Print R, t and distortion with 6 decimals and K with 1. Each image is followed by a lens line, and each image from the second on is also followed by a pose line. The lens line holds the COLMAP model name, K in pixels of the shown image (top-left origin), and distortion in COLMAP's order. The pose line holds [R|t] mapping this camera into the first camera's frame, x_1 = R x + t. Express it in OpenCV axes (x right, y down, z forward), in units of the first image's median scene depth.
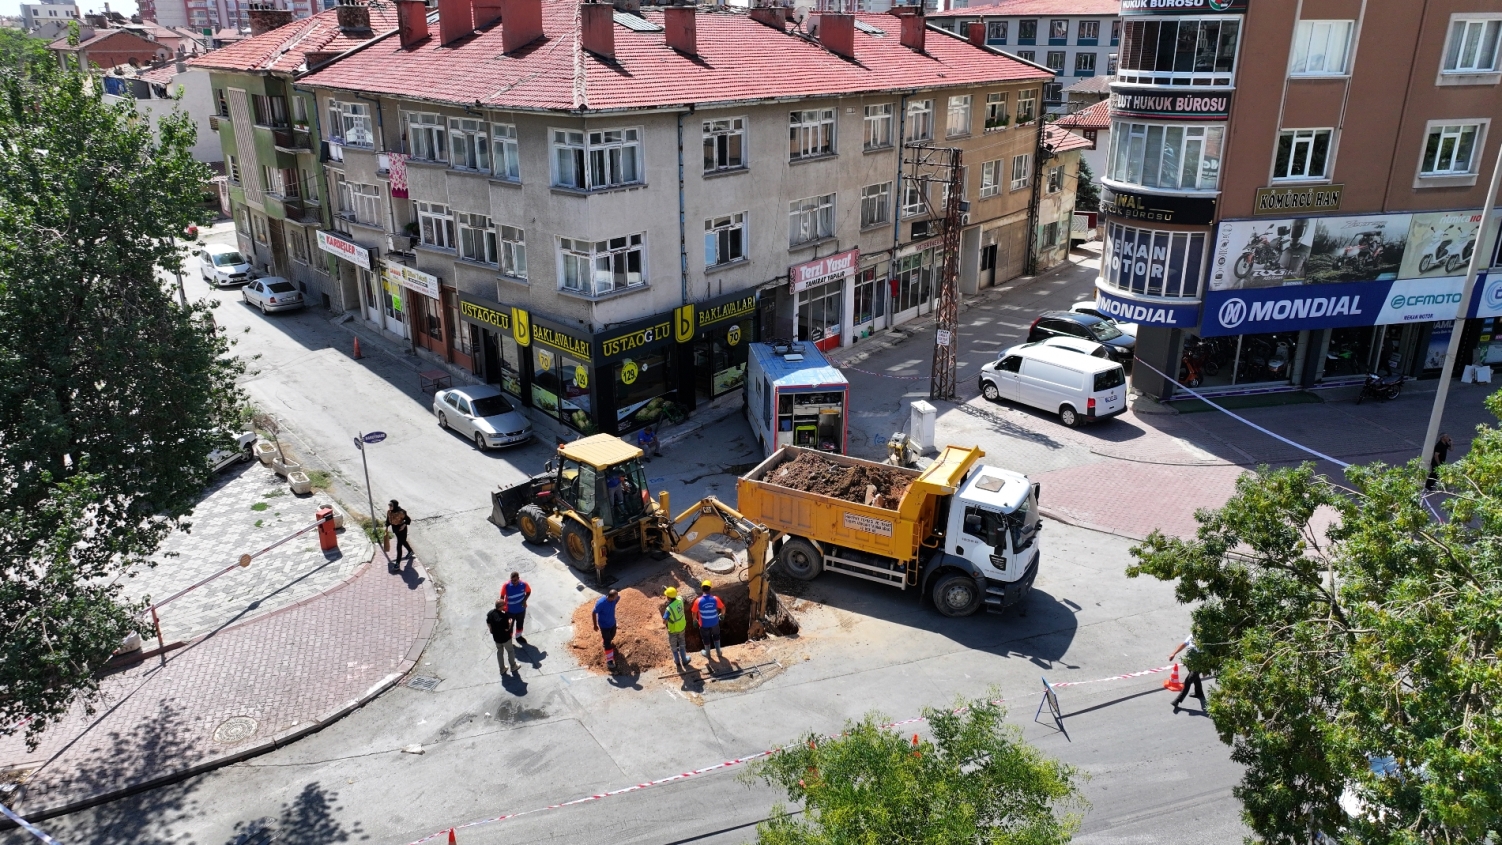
lens RADIAL K [[1046.5, 0, 752.4], [0, 1046.5, 424.7], [0, 0, 1]] dist [0.004606, 0.004898]
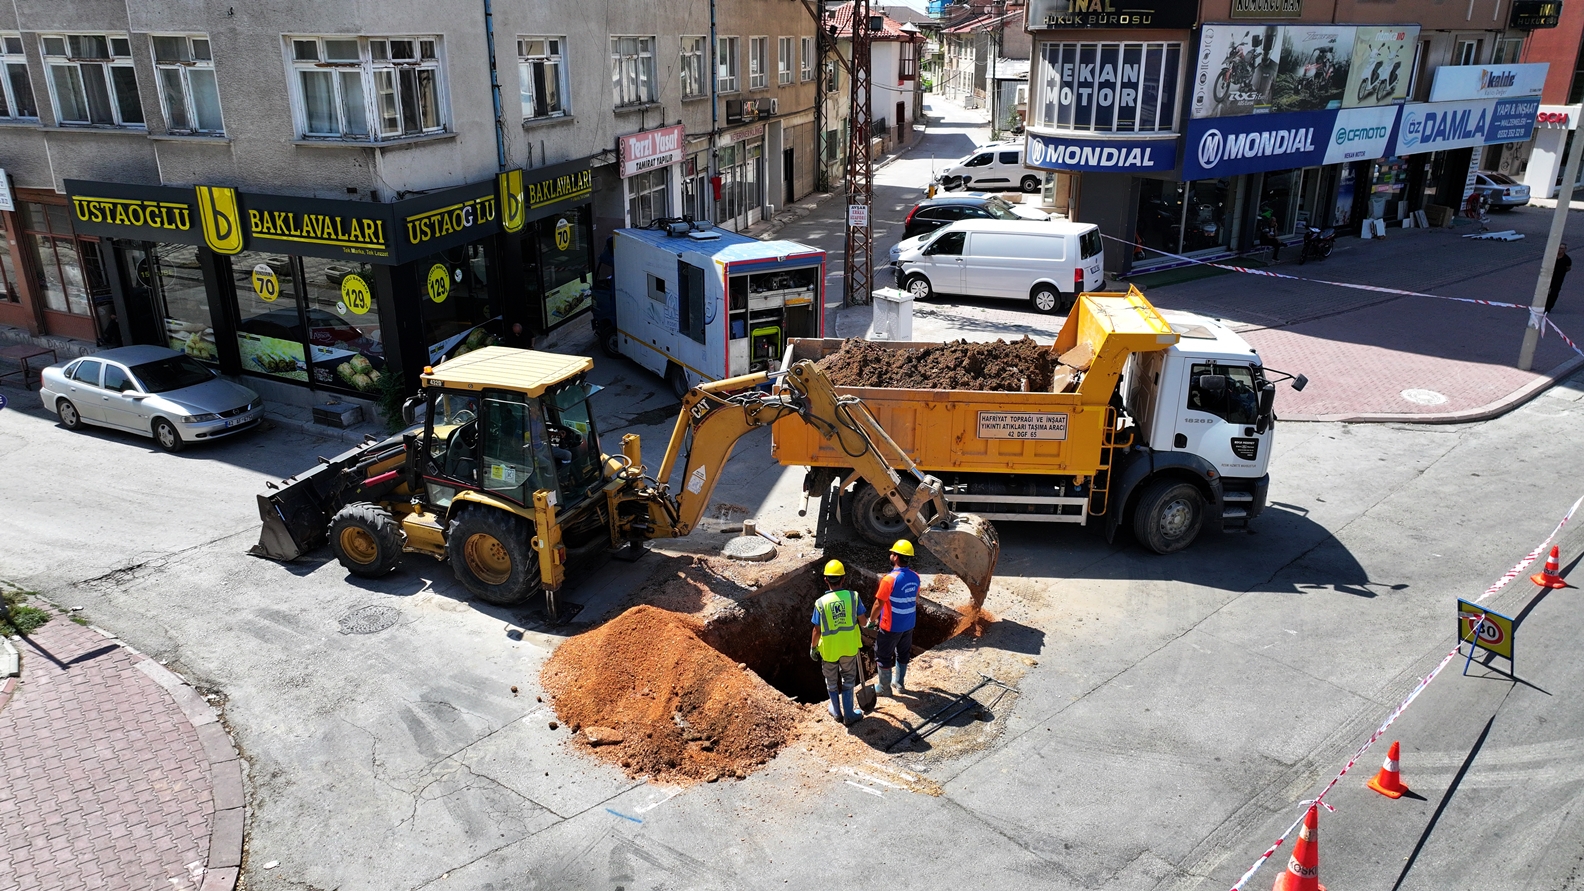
lens RADIAL K [[1103.6, 0, 794.8], [0, 1103.6, 450.7], [0, 0, 1]] dist [0.004606, 0.004898]
pose [[0.917687, -0.137388, 0.372793, -0.178073], [0.137467, 0.990151, 0.026510, 0.055285], [-0.372763, 0.026919, 0.927536, 0.345186]]
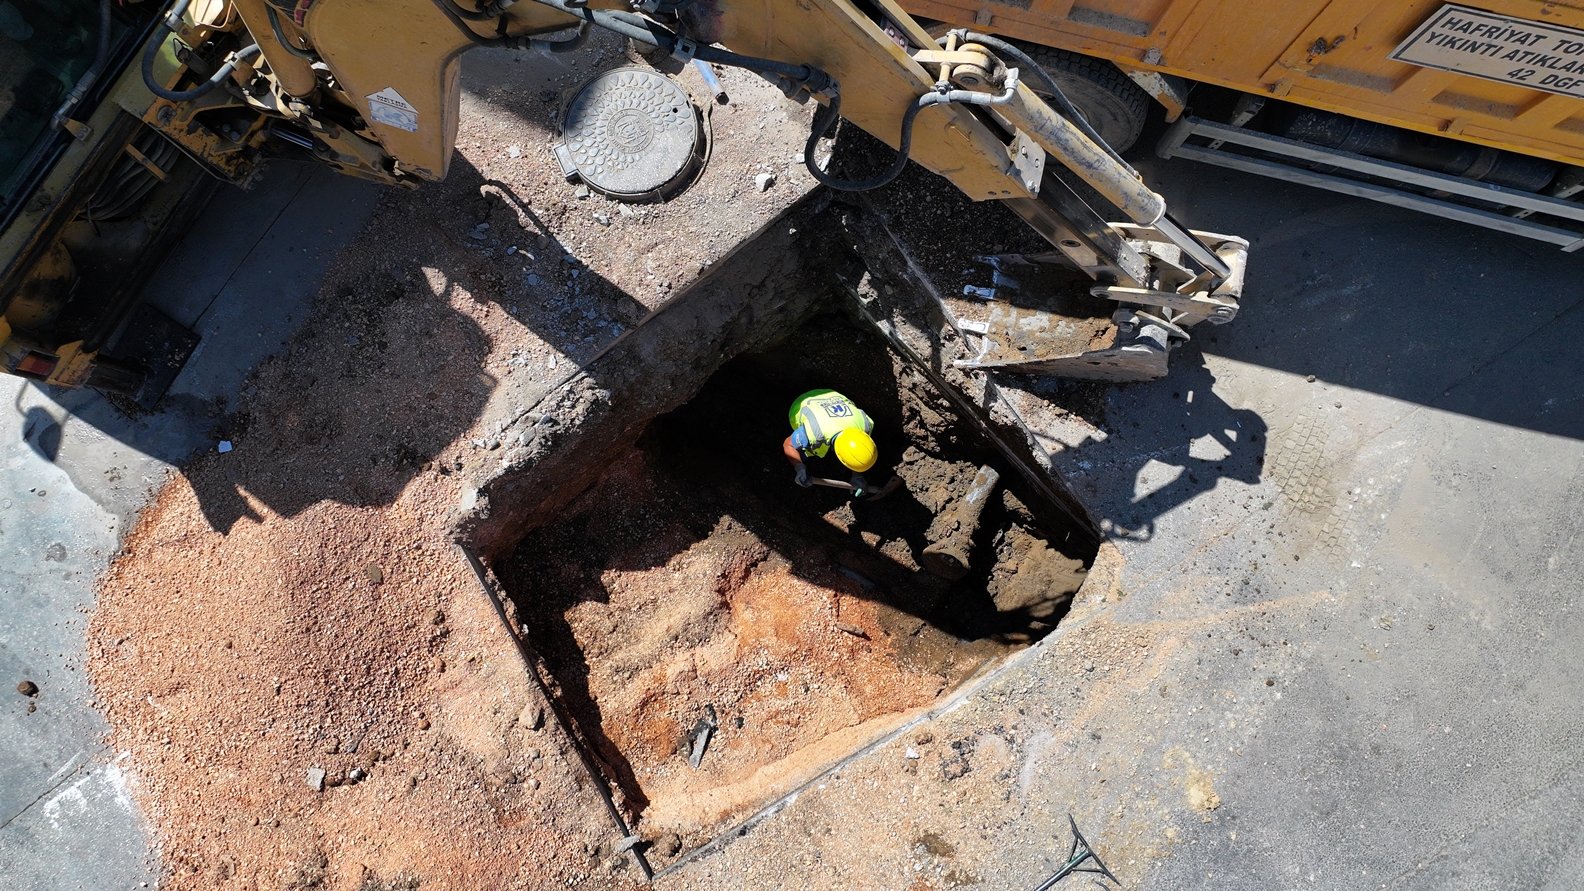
lens RADIAL K [[1103.6, 0, 794.4], [0, 1103.6, 443.4], [0, 0, 1]] dist [0.004606, 0.004898]
pose [[0.969253, -0.243157, 0.037713, -0.018231], [0.086474, 0.480086, 0.872949, -0.023267], [-0.230369, -0.842847, 0.486352, 0.660431]]
